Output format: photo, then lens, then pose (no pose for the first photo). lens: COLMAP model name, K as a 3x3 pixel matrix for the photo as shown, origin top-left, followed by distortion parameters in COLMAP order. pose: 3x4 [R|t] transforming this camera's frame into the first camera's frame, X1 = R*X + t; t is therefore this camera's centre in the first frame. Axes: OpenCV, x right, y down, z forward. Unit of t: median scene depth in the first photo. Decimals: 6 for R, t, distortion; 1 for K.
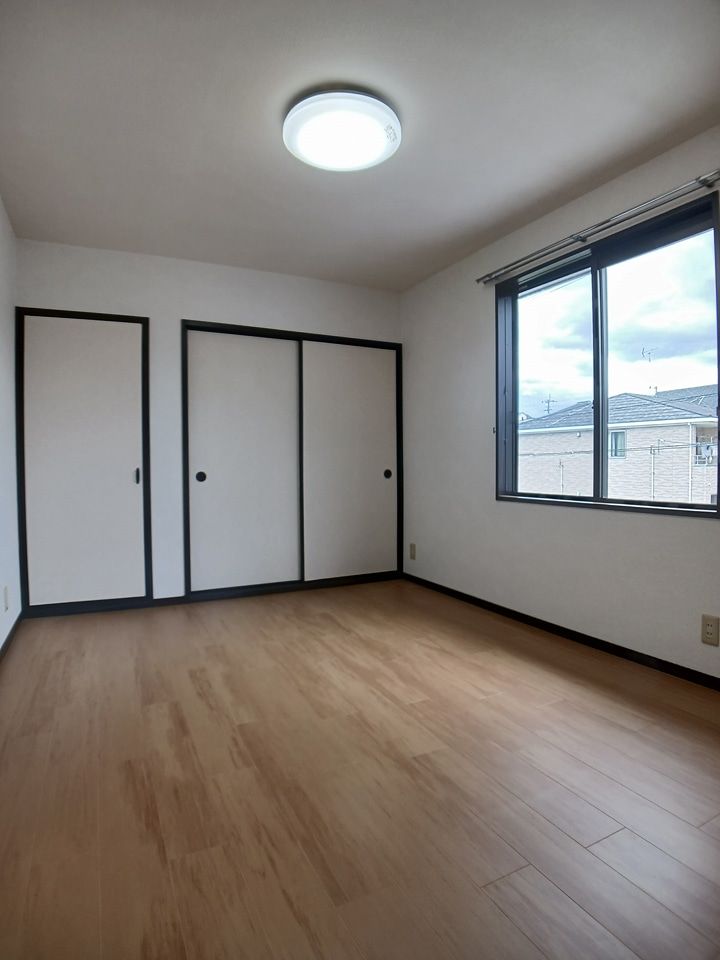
lens RADIAL K [[548.8, 0, 360.0], [0, 548.8, 480.0], [0, 0, 1]] dist [-0.002706, -0.000656]
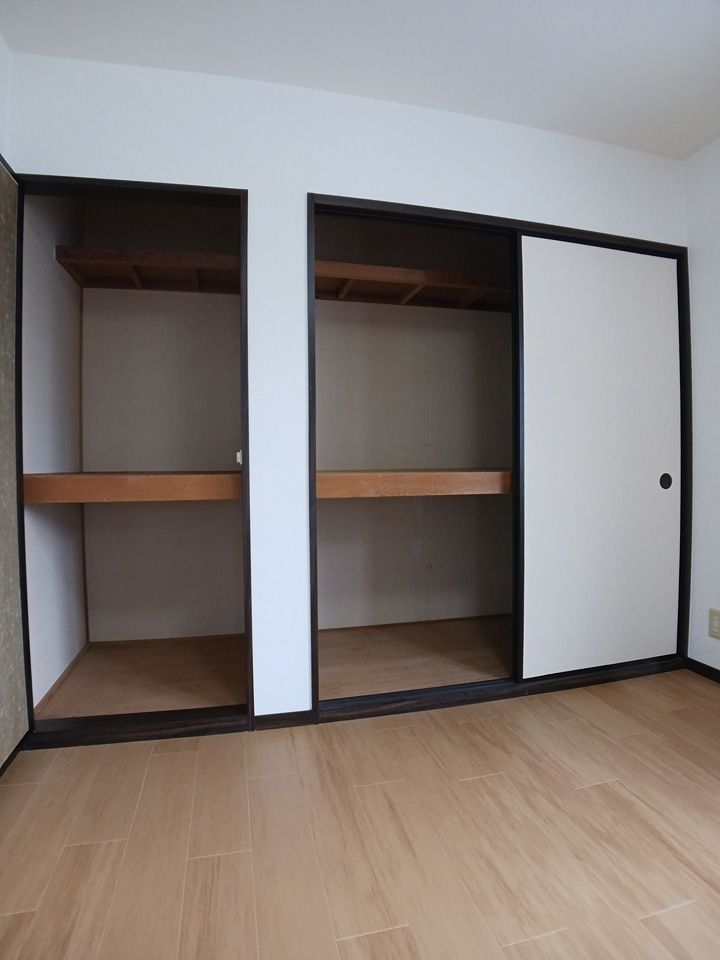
lens RADIAL K [[548.8, 0, 360.0], [0, 548.8, 480.0], [0, 0, 1]] dist [-0.002706, -0.000656]
pose [[0.976661, 0.007372, -0.214659, -0.136478], [-0.008712, 0.999948, -0.005297, -0.006606], [0.214609, 0.007044, 0.976675, 0.414481]]
